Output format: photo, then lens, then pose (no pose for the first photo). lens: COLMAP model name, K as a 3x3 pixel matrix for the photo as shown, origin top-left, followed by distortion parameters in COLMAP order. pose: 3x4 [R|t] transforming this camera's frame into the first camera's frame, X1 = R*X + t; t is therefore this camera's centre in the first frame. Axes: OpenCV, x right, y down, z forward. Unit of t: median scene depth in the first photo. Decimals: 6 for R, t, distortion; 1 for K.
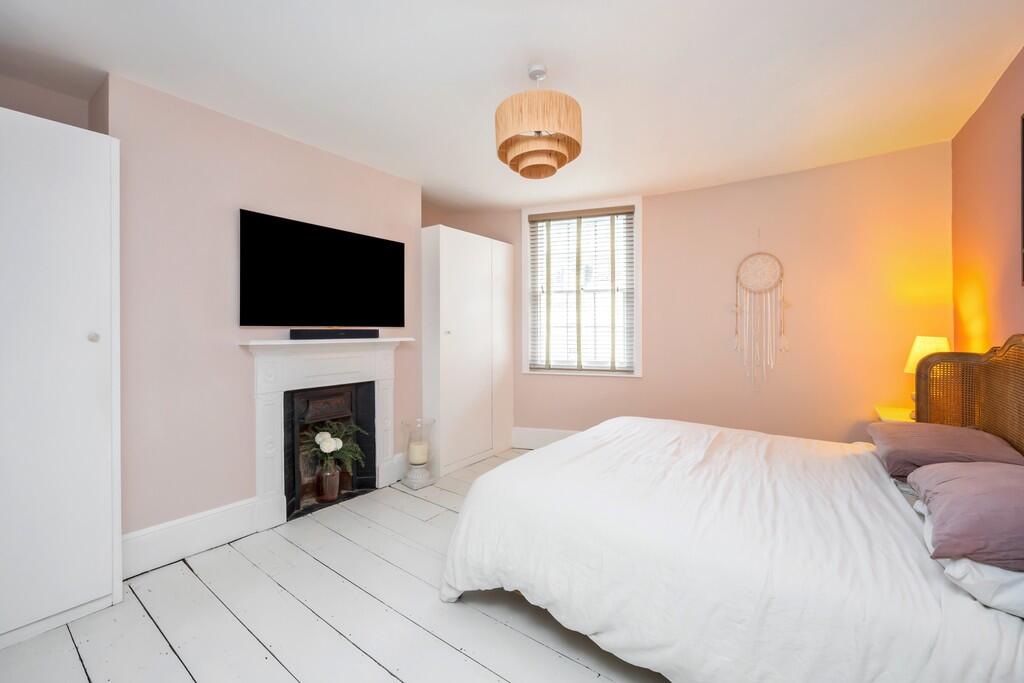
lens RADIAL K [[415.8, 0, 511.3], [0, 415.8, 335.2], [0, 0, 1]] dist [-0.004567, -0.000150]
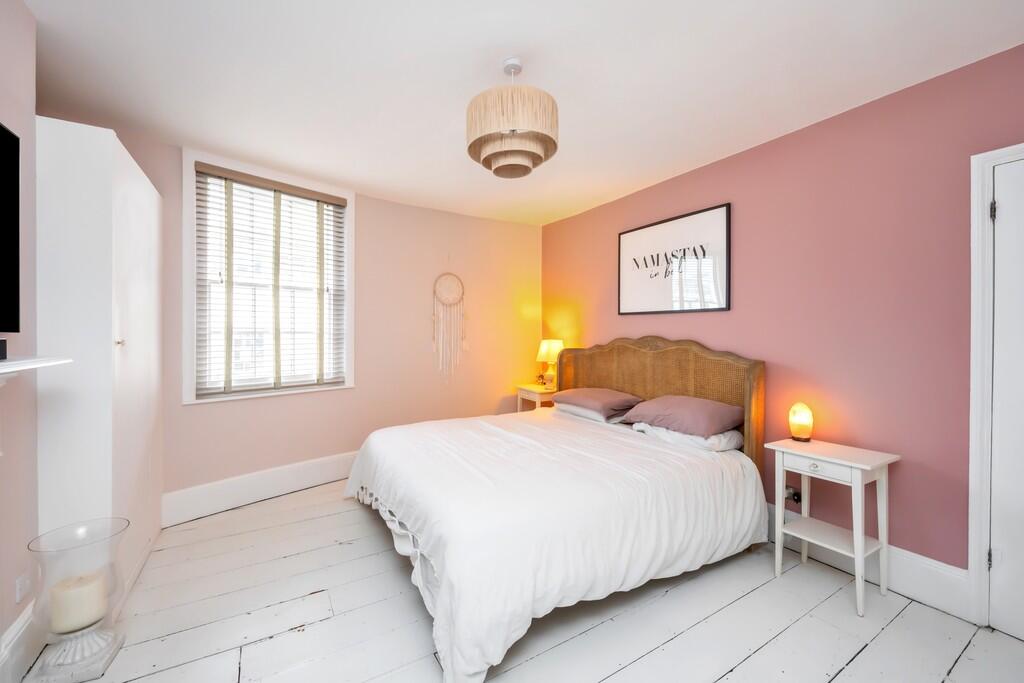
lens RADIAL K [[415.8, 0, 513.1], [0, 415.8, 337.2], [0, 0, 1]] dist [-0.004567, -0.000150]
pose [[0.372323, -0.008134, 0.928068, -0.399906], [0.007981, 0.999953, 0.005562, -0.012601], [-0.928069, 0.005336, 0.372370, 0.311910]]
